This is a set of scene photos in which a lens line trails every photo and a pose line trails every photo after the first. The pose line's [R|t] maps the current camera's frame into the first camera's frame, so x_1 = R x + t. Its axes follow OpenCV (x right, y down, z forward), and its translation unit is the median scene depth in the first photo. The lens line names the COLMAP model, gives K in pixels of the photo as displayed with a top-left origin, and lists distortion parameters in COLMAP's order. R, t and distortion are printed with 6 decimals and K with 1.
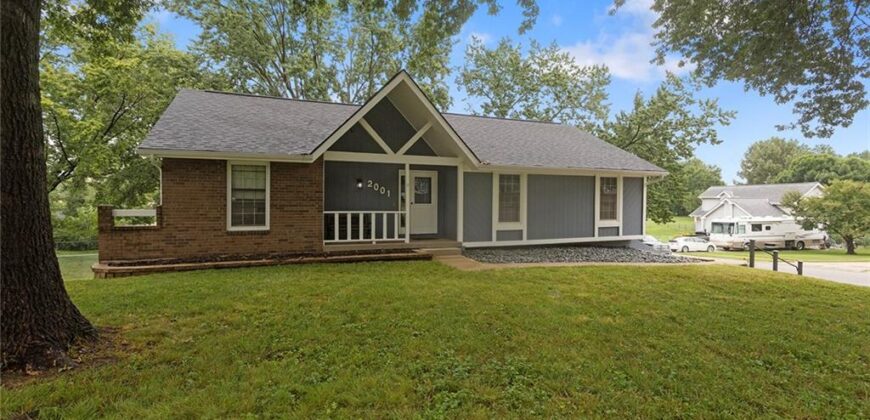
lens RADIAL K [[416.8, 0, 438.1], [0, 416.8, 207.0], [0, 0, 1]] dist [-0.001669, 0.002947]
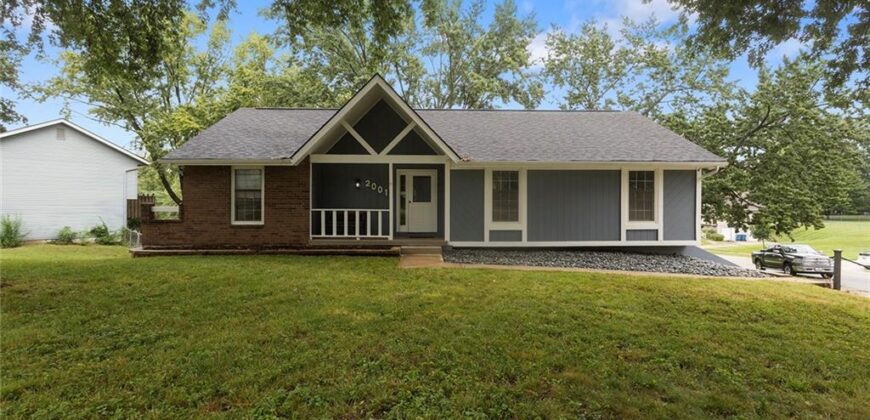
lens RADIAL K [[416.8, 0, 438.7], [0, 416.8, 207.2], [0, 0, 1]] dist [-0.001669, 0.002947]
pose [[0.935063, 0.003822, -0.354461, 0.393250], [-0.003005, 0.999991, 0.002853, 0.001648], [0.354469, -0.001603, 0.935066, 0.073188]]
